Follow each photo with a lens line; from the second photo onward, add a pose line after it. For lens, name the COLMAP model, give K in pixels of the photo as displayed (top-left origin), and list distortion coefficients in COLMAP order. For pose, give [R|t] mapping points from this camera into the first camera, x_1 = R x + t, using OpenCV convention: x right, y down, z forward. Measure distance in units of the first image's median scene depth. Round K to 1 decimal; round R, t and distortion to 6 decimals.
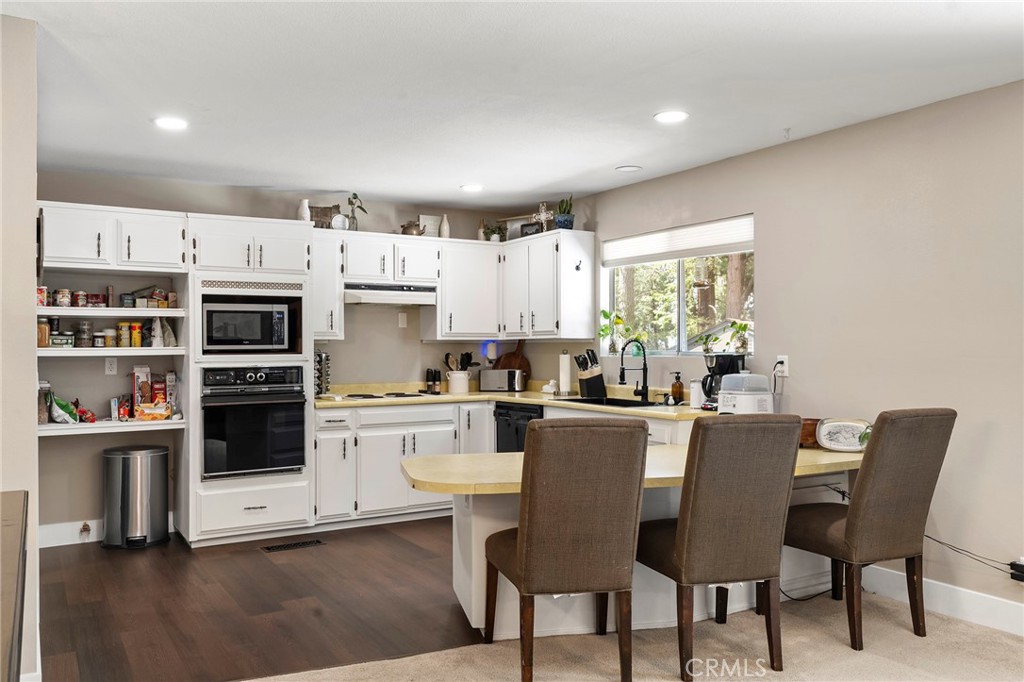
lens RADIAL K [[796.1, 0, 518.6], [0, 796.1, 340.2], [0, 0, 1]] dist [0.012488, 0.001134]
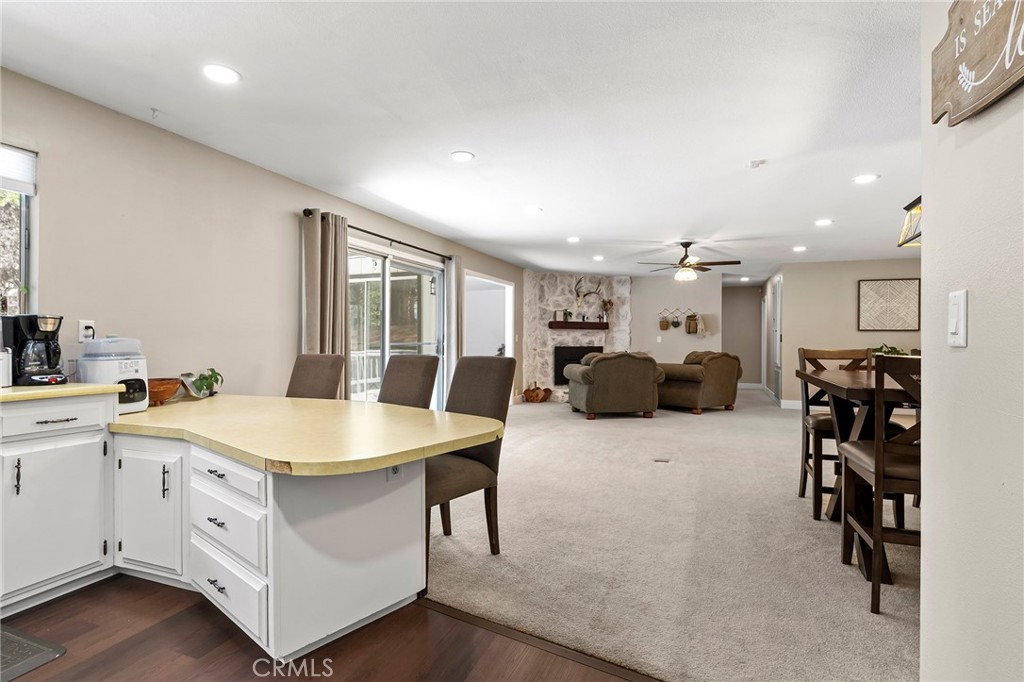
lens RADIAL K [[509.2, 0, 506.5], [0, 509.2, 341.1], [0, 0, 1]] dist [-0.001003, -0.000193]
pose [[-0.596091, 0.000371, 0.802917, -0.346555], [-0.007895, 0.999949, -0.006322, 0.032892], [-0.802878, -0.010107, -0.596058, 0.710173]]
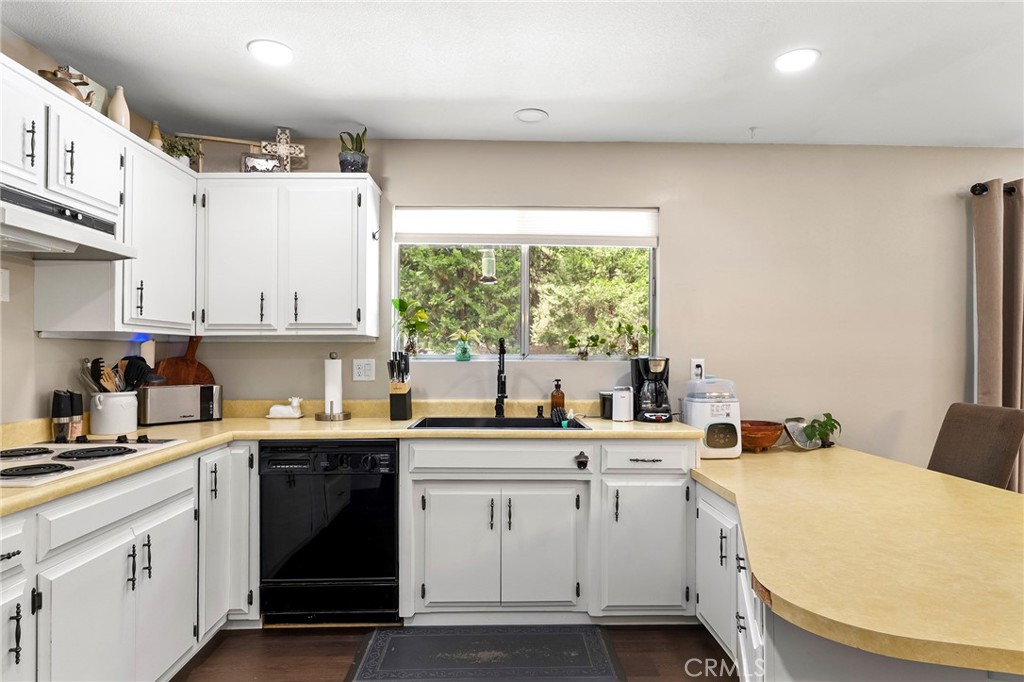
lens RADIAL K [[580.7, 0, 509.8], [0, 580.7, 351.6], [0, 0, 1]] dist [-0.005192, 0.002021]
pose [[0.500440, 0.006364, 0.865748, -0.300150], [-0.011320, 0.999936, -0.000807, 0.009870], [-0.865697, -0.009397, 0.500480, 0.623414]]
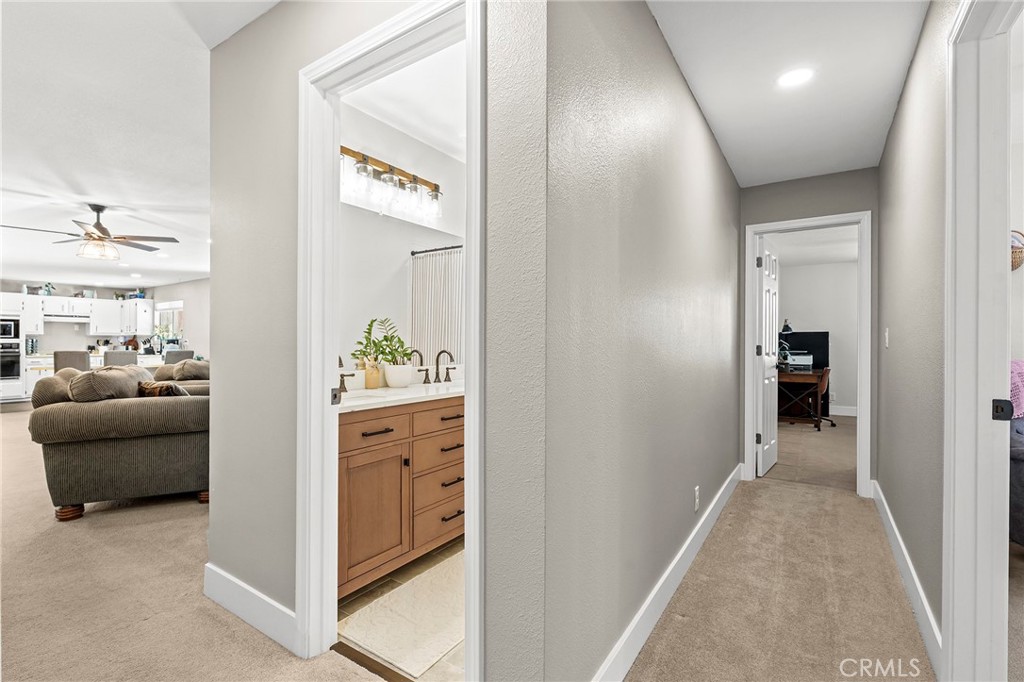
lens RADIAL K [[460.4, 0, 505.8], [0, 460.4, 345.4], [0, 0, 1]] dist [-0.008977, -0.000444]
pose [[0.911956, 0.001717, 0.410284, 0.595857], [-0.006628, 0.999922, 0.010547, 0.010097], [-0.410234, -0.012338, 0.911897, -1.118374]]
